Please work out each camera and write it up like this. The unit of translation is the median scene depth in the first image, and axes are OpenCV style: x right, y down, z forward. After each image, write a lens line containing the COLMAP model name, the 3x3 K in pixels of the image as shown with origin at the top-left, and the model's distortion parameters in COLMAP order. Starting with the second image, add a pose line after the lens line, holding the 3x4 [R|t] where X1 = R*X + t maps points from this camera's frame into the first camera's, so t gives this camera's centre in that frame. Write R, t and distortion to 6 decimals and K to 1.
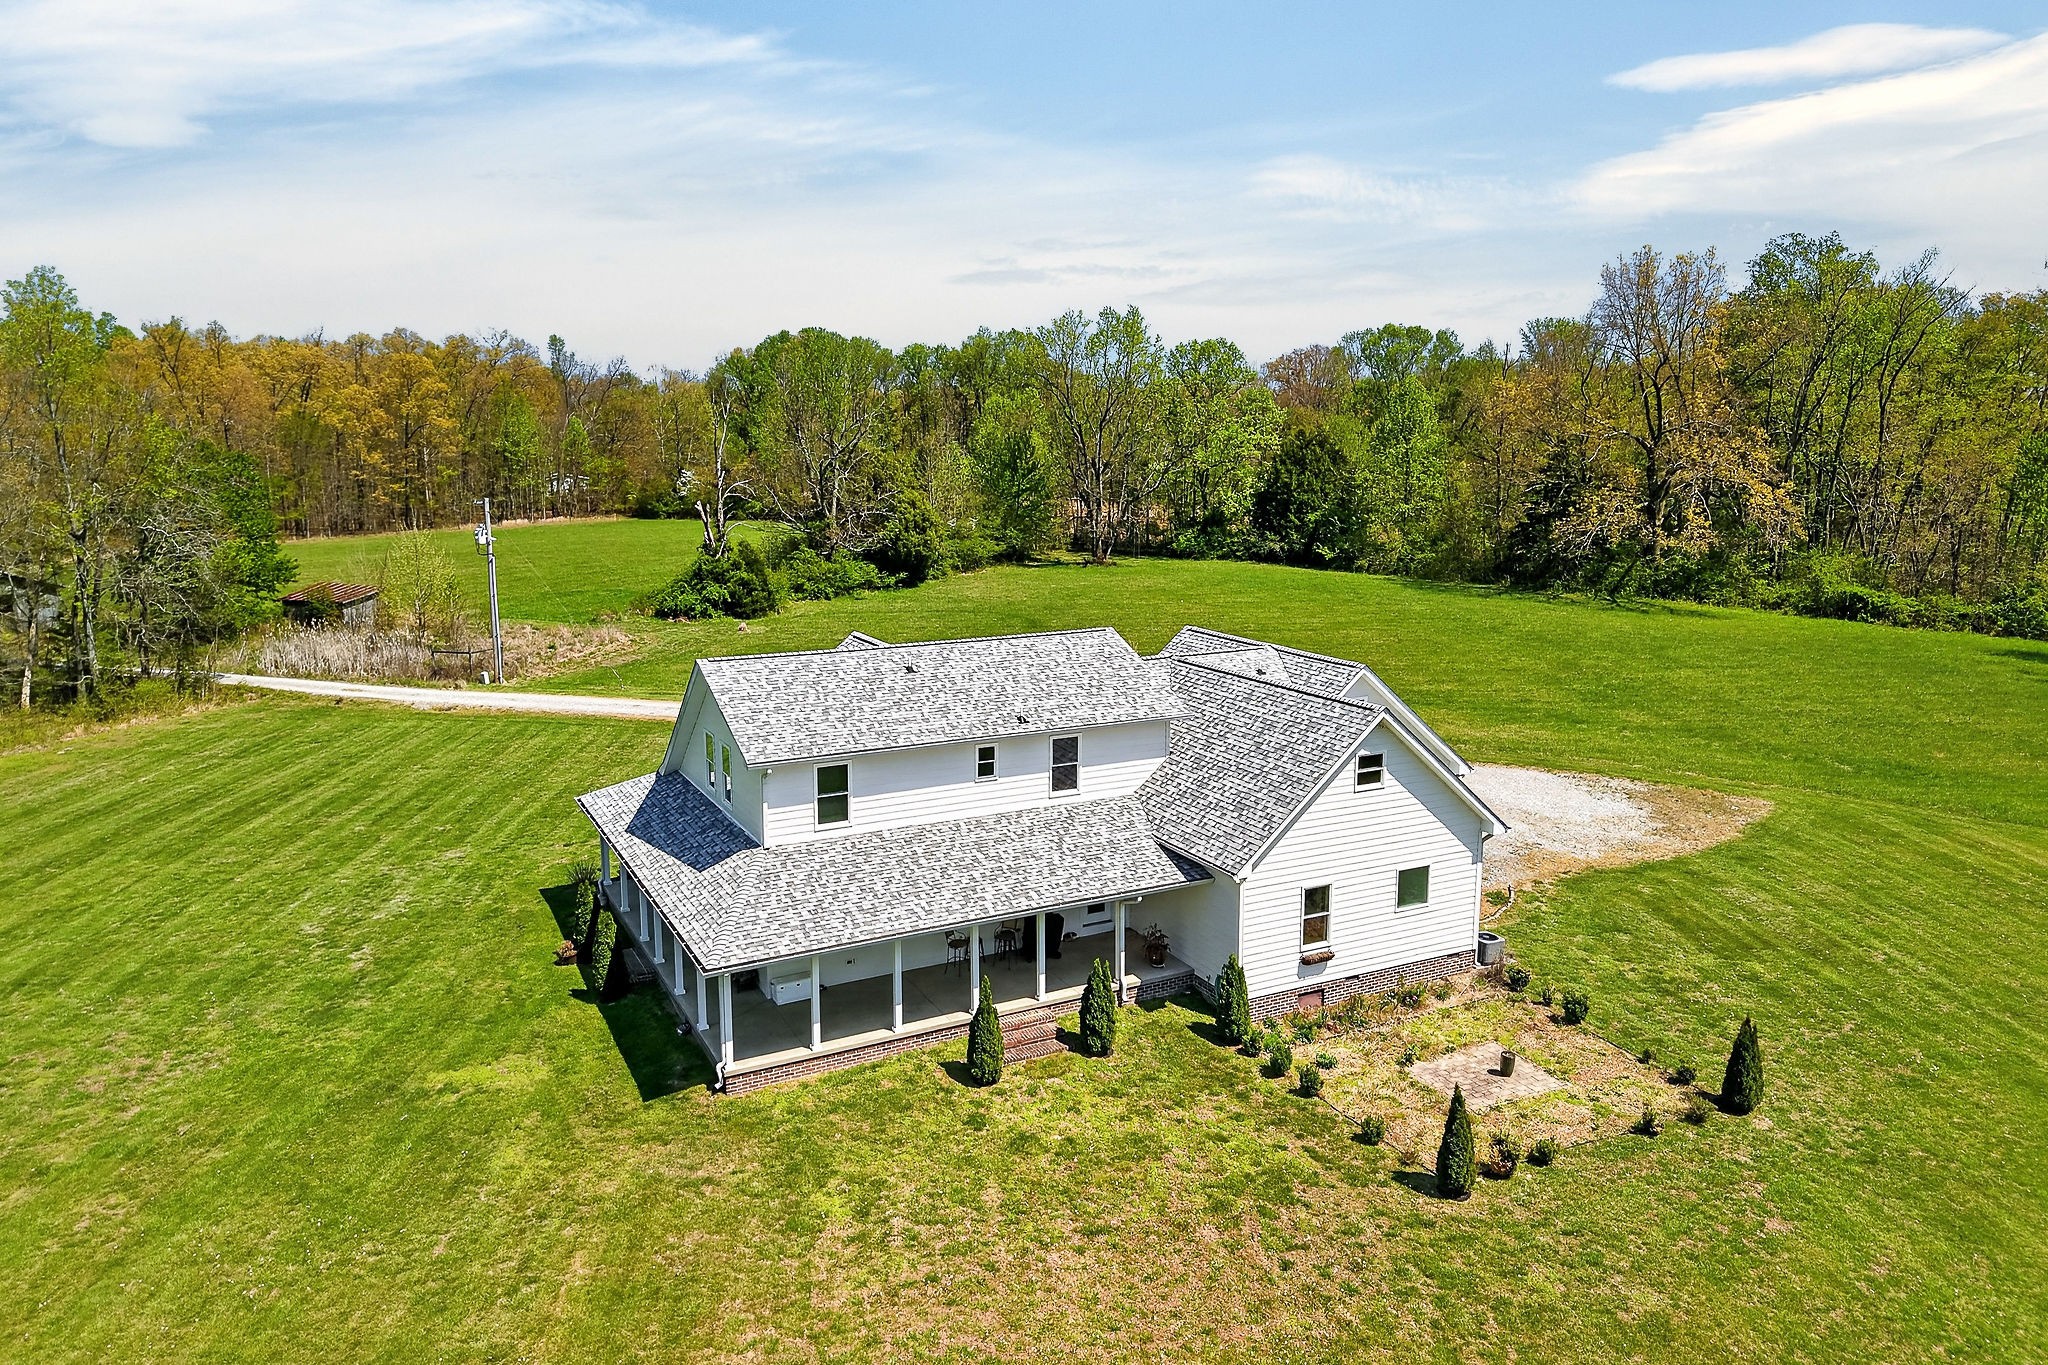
lens RADIAL K [[1366.3, 0, 1024.0], [0, 1366.3, 682.5], [0, 0, 1]] dist [0.002811, -0.002993]
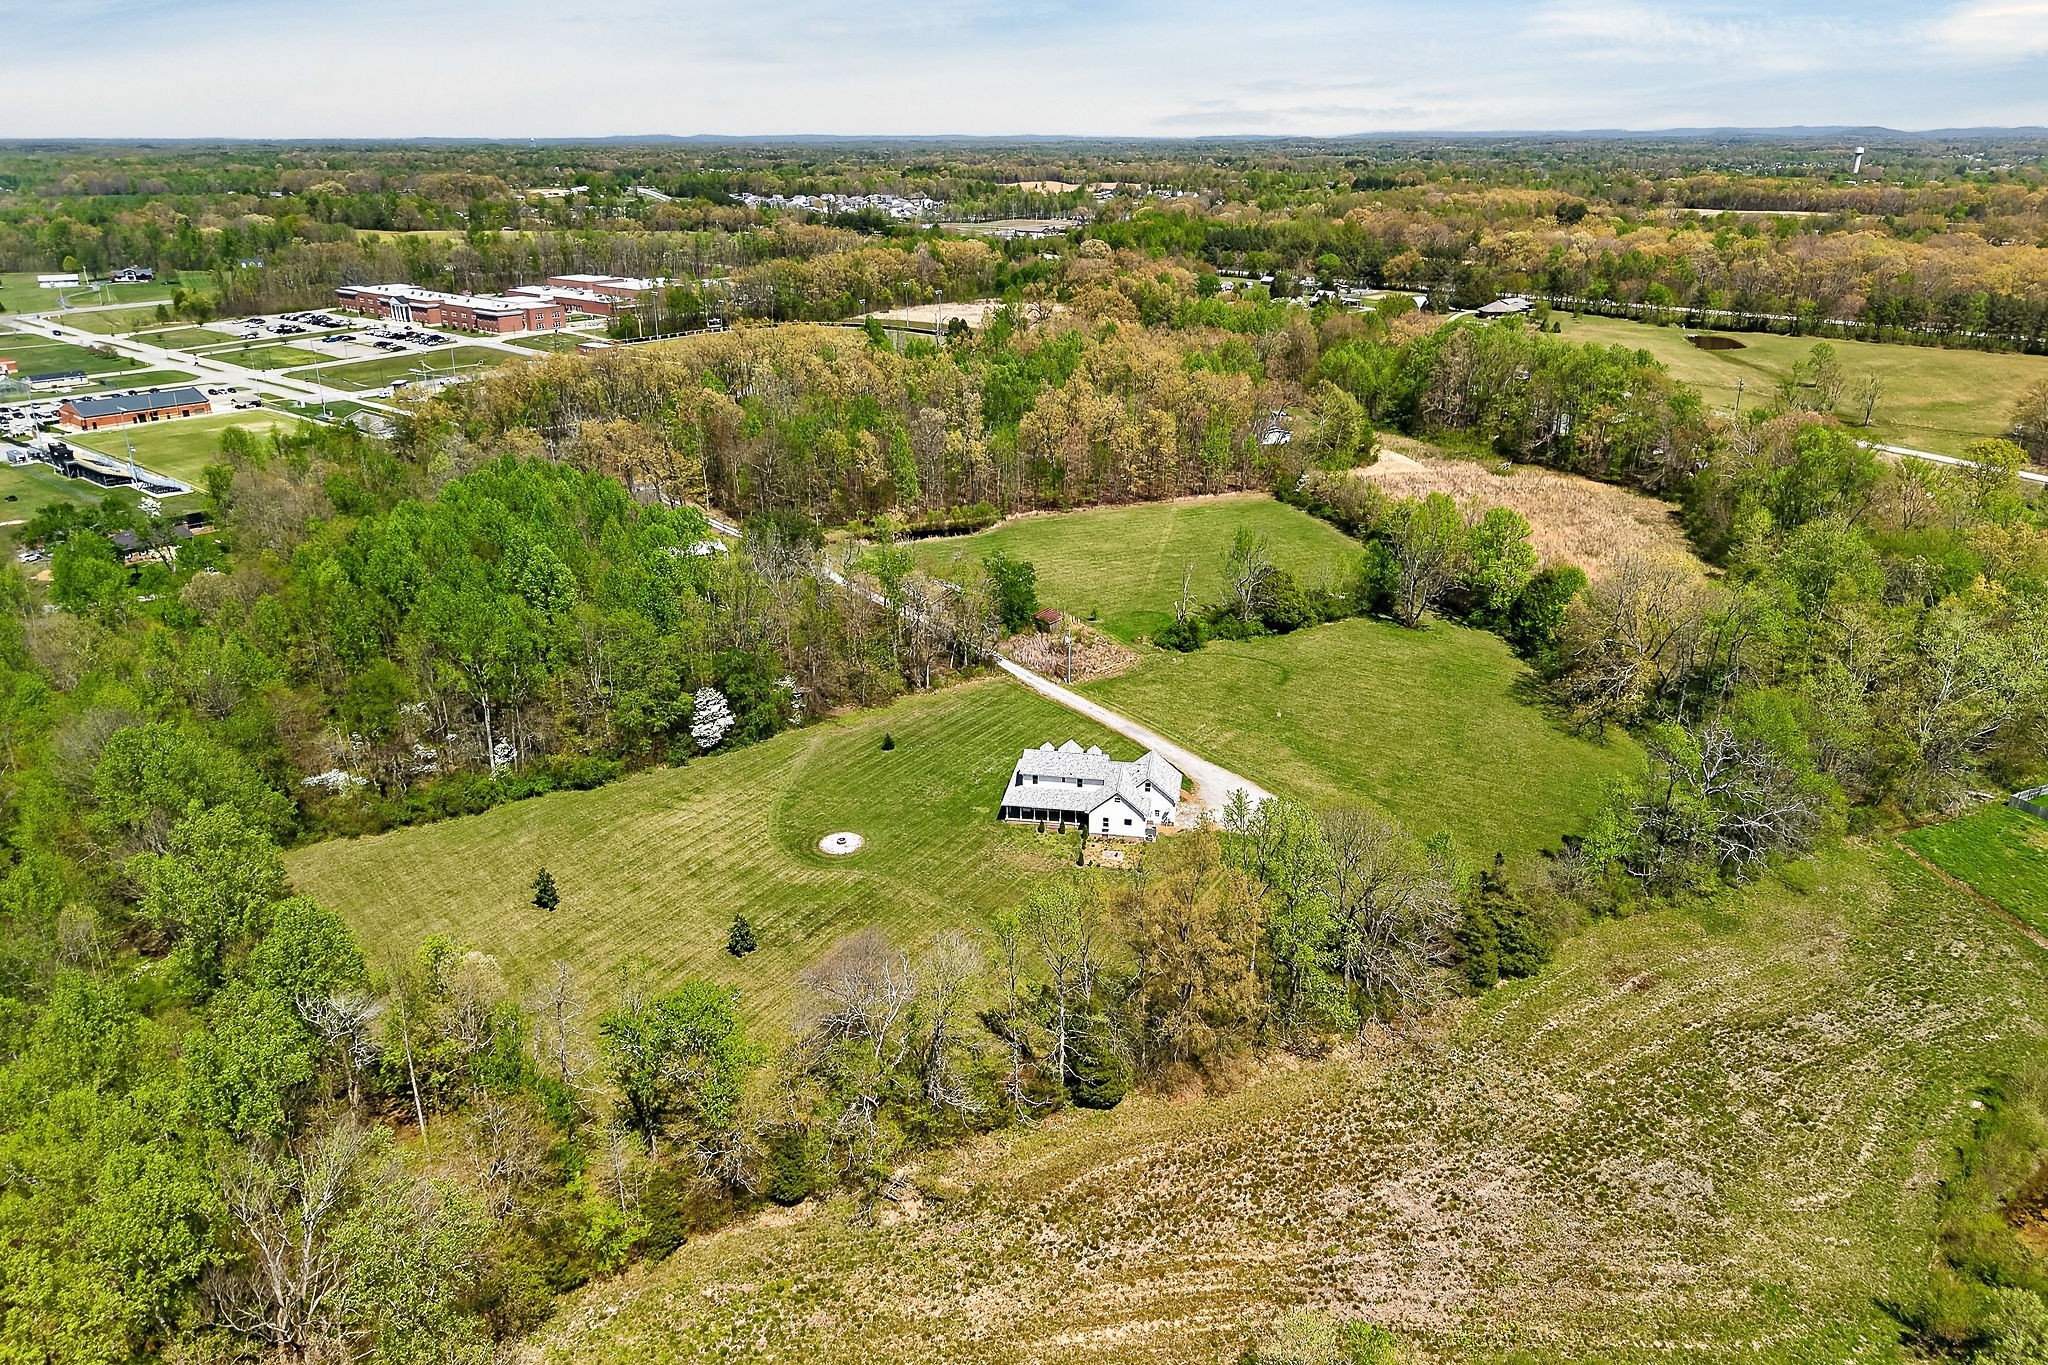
lens RADIAL K [[1366.3, 0, 1024.0], [0, 1366.3, 682.5], [0, 0, 1]] dist [0.002811, -0.002993]
pose [[0.798230, 0.223652, -0.559293, 2.868875], [-0.103725, 0.965681, 0.238121, -1.634873], [0.593355, -0.132063, 0.794034, -3.466928]]
